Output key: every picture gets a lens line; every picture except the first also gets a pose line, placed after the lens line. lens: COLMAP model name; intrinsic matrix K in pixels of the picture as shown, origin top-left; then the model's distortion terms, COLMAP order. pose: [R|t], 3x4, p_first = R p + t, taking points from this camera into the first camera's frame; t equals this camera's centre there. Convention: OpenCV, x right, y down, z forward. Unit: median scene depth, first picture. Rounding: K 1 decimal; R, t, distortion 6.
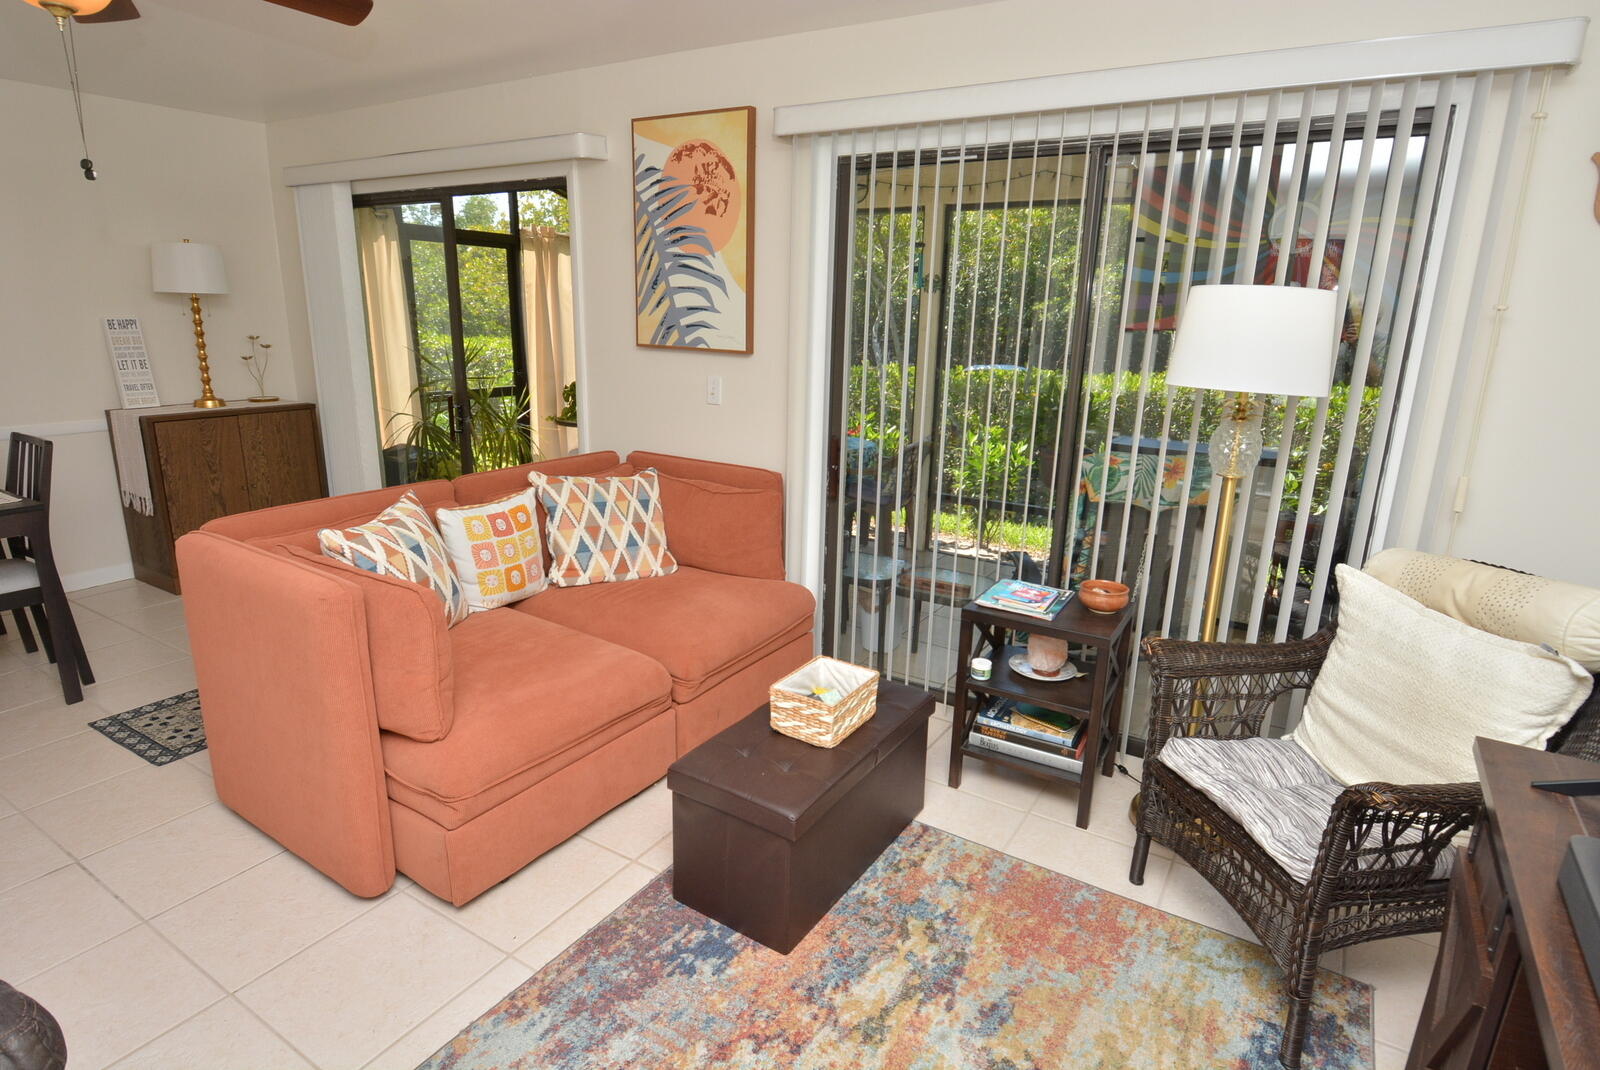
lens RADIAL K [[861.6, 0, 798.0], [0, 861.6, 538.5], [0, 0, 1]] dist [-0.020125, -0.005194]
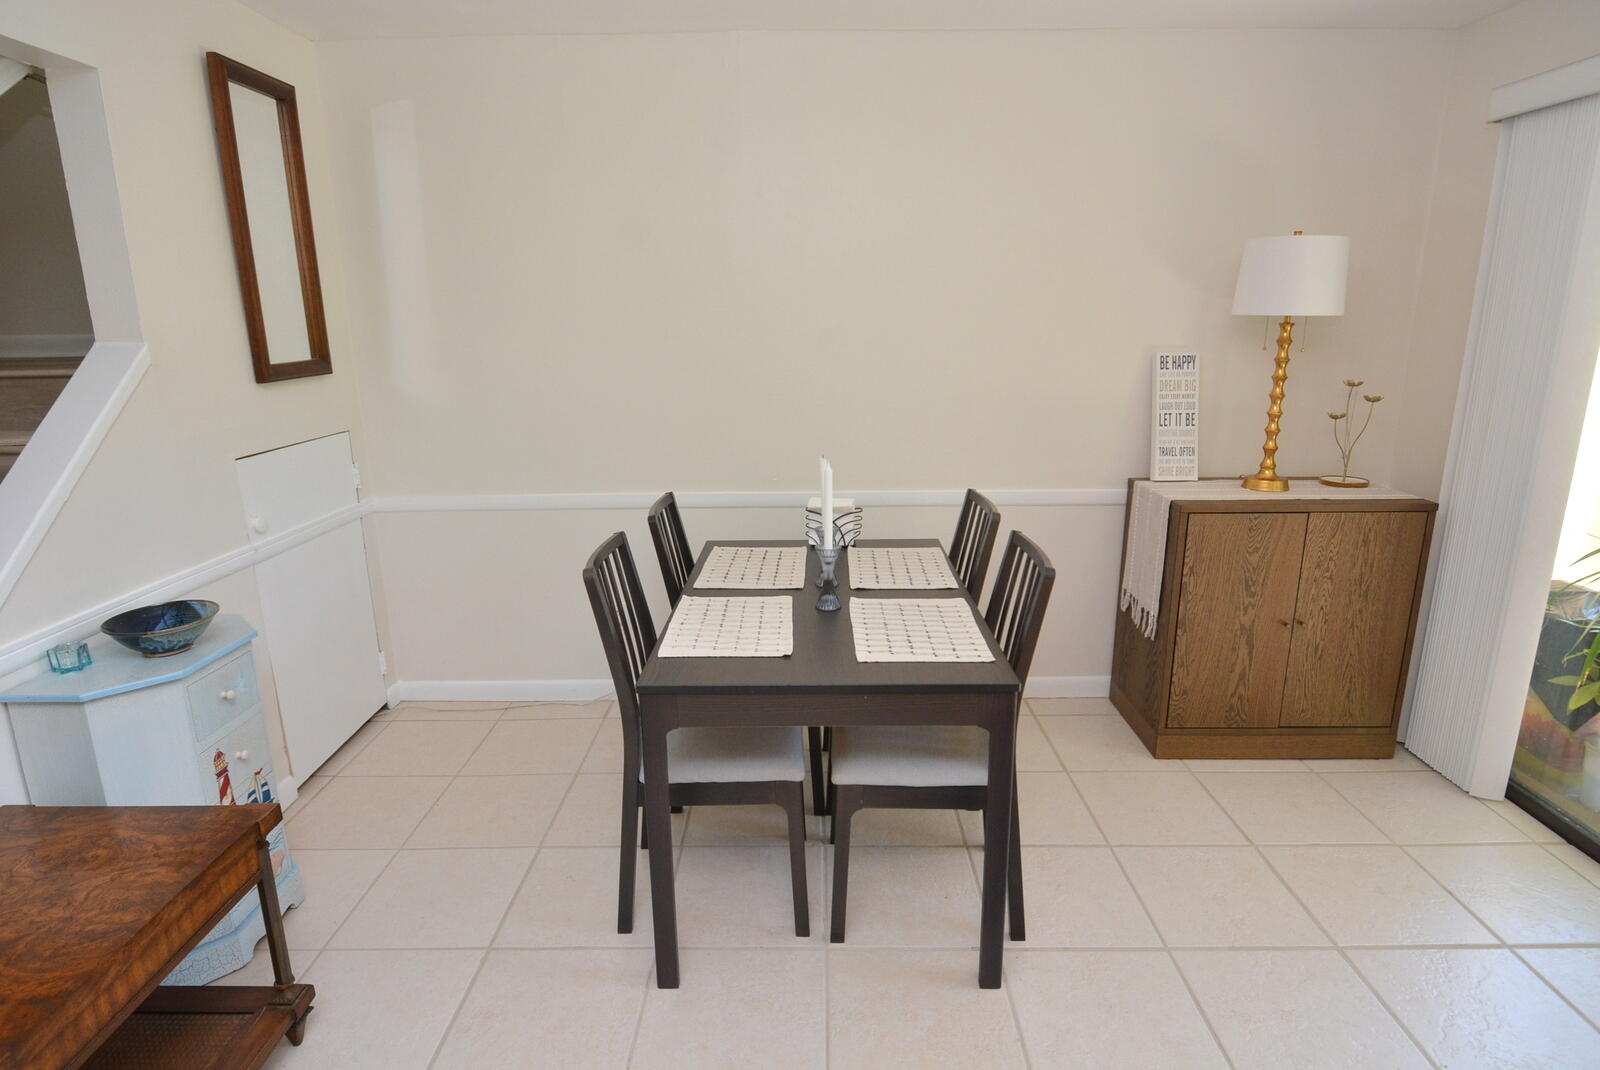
lens RADIAL K [[861.6, 0, 800.7], [0, 861.6, 531.1], [0, 0, 1]] dist [-0.020125, -0.005194]
pose [[0.523694, 0.186977, -0.831135, -0.340413], [-0.198317, 0.975571, 0.094511, -0.119553], [0.828502, 0.115334, 0.547981, 0.365590]]
